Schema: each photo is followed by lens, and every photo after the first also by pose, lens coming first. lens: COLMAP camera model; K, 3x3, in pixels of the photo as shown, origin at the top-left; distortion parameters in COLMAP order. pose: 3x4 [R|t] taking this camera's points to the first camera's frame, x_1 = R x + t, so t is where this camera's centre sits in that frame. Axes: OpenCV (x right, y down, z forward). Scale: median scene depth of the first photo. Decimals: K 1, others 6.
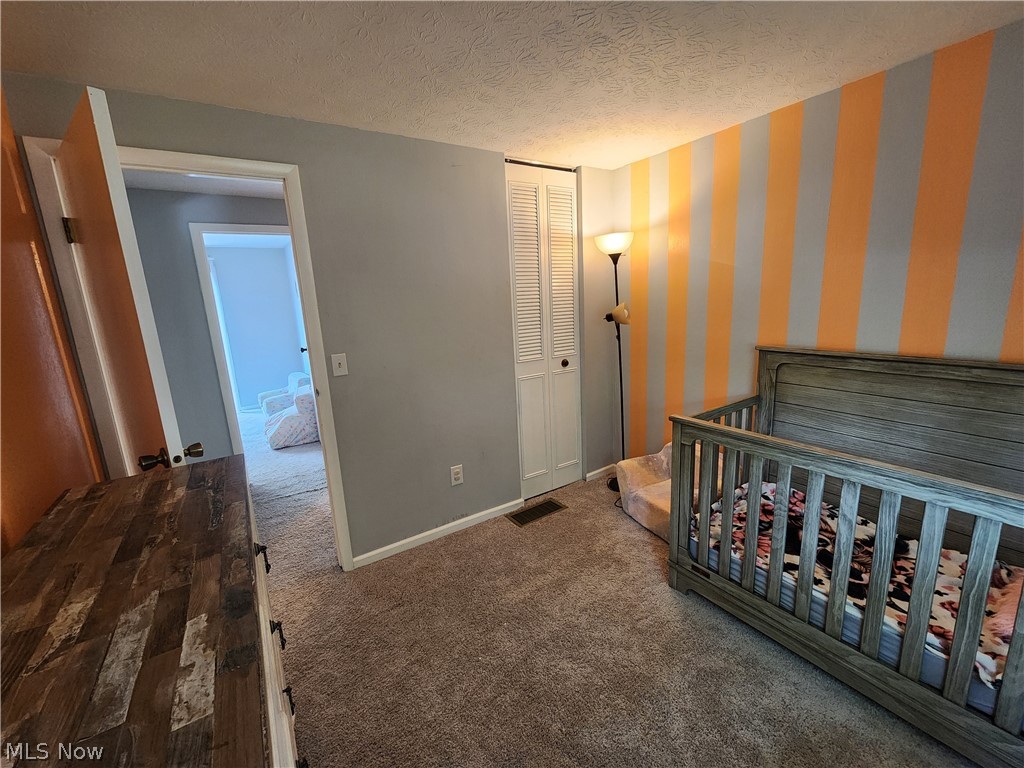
lens RADIAL K [[421.3, 0, 520.3], [0, 421.3, 383.4], [0, 0, 1]] dist [-0.003639, 0.001723]
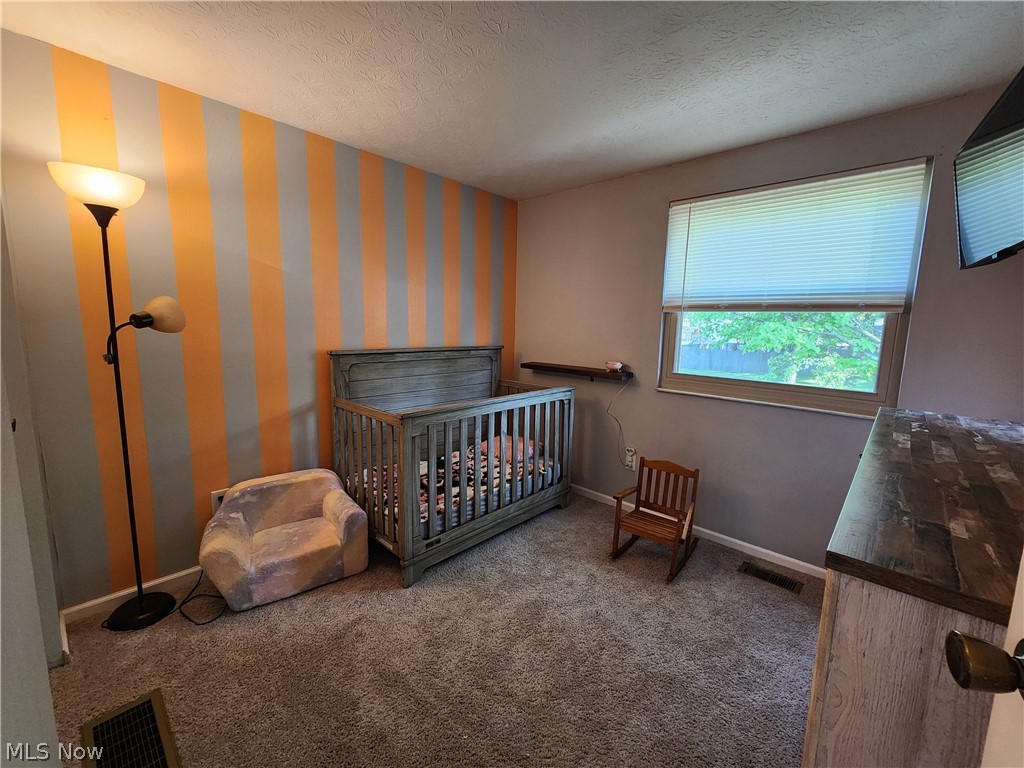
lens RADIAL K [[421.3, 0, 521.0], [0, 421.3, 384.6], [0, 0, 1]] dist [-0.003639, 0.001723]
pose [[-0.236499, -0.098318, 0.966644, -0.733024], [0.183784, 0.972382, 0.143866, -0.091226], [-0.954092, 0.211678, -0.211898, 1.009789]]
